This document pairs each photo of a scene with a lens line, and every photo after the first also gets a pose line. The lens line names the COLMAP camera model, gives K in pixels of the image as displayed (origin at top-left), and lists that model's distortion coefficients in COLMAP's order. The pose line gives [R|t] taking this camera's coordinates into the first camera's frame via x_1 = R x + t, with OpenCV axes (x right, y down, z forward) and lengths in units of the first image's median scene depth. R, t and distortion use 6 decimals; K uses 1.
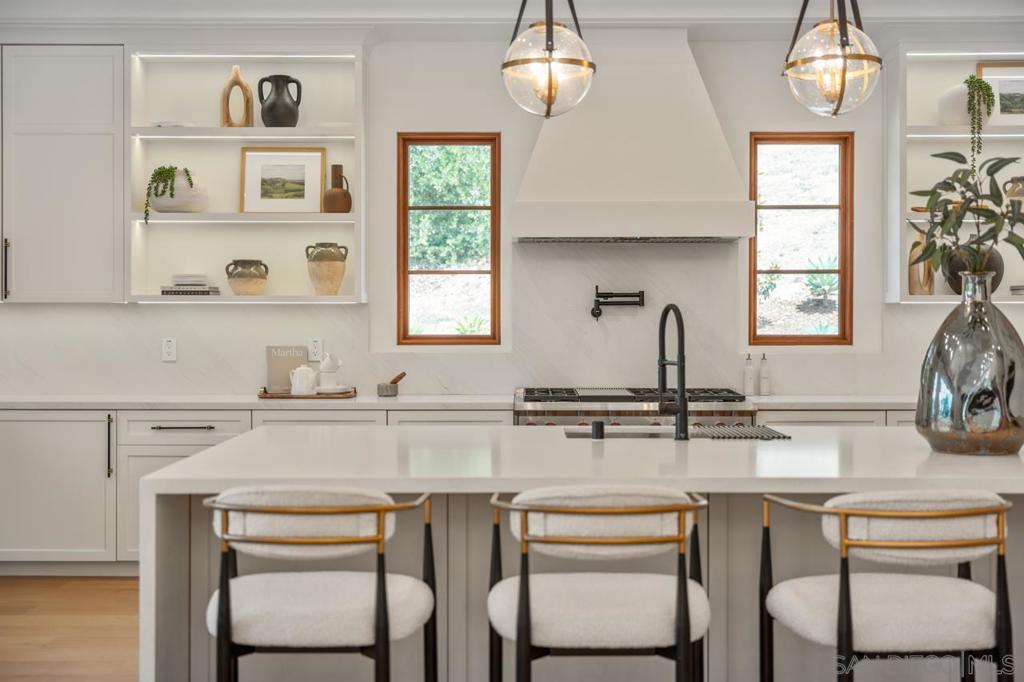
lens RADIAL K [[1278.3, 0, 516.7], [0, 1278.3, 329.9], [0, 0, 1]] dist [0.025110, 0.000000]
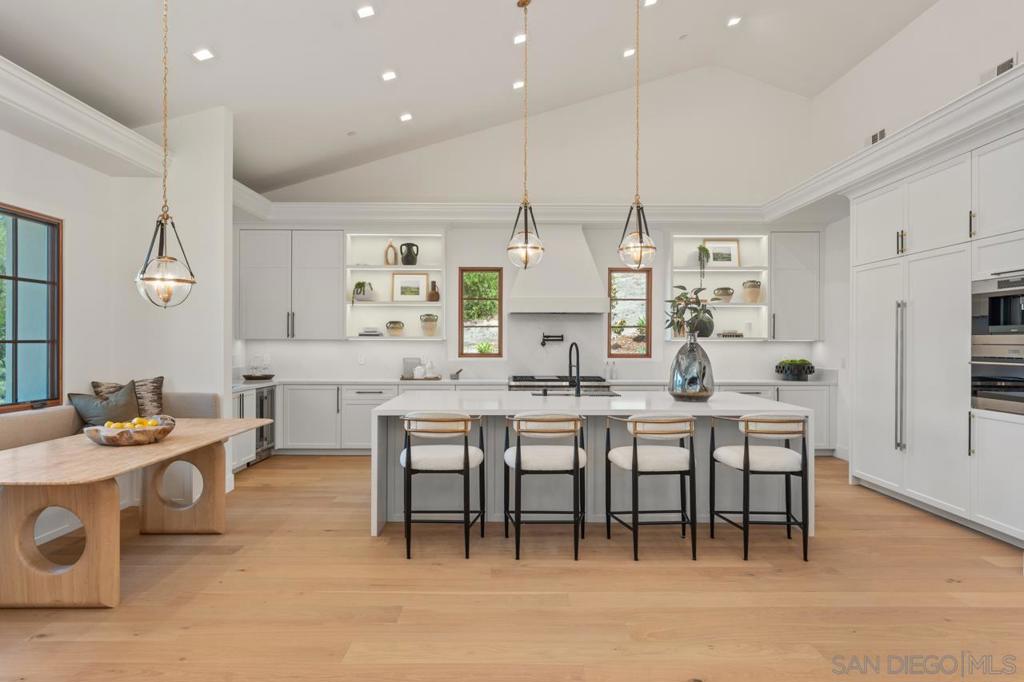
lens RADIAL K [[610.2, 0, 513.2], [0, 610.2, 349.1], [0, 0, 1]] dist [0.002094, -0.002556]
pose [[0.999868, 0.002593, 0.016014, -0.011601], [-0.002615, 0.999996, 0.001305, -0.005641], [-0.016011, -0.001346, 0.999871, -0.130888]]
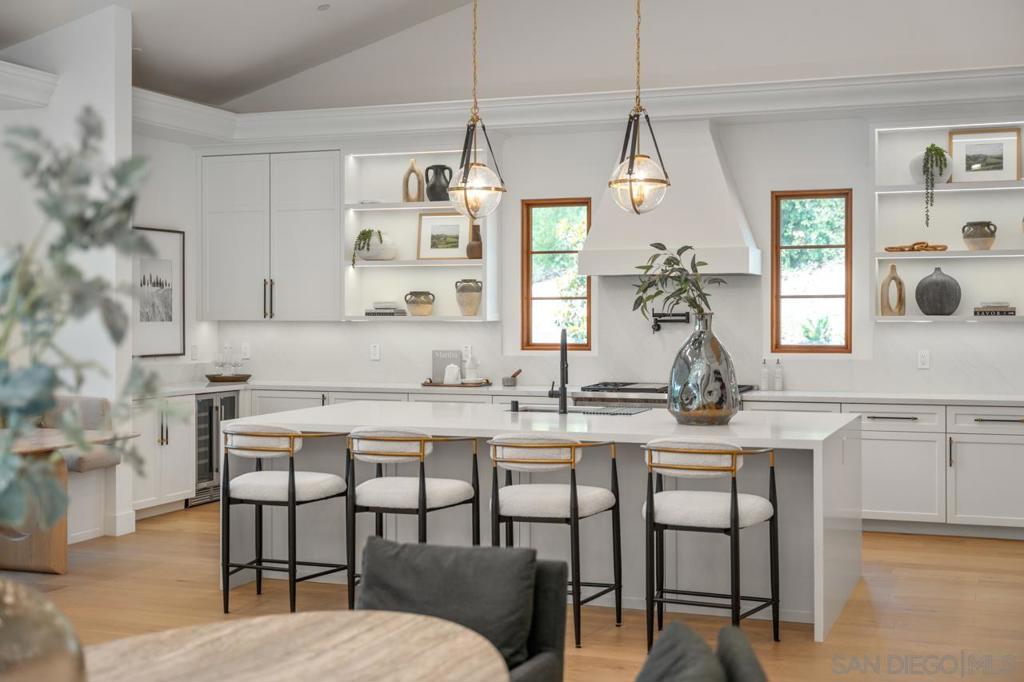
lens RADIAL K [[1278.3, 0, 511.6], [0, 1278.3, 341.0], [0, 0, 1]] dist [0.025110, 0.000000]
pose [[0.940697, 0.005794, -0.339197, 0.401037], [-0.001620, 0.999919, 0.012587, -0.017187], [0.339243, -0.011291, 0.940631, -0.355164]]
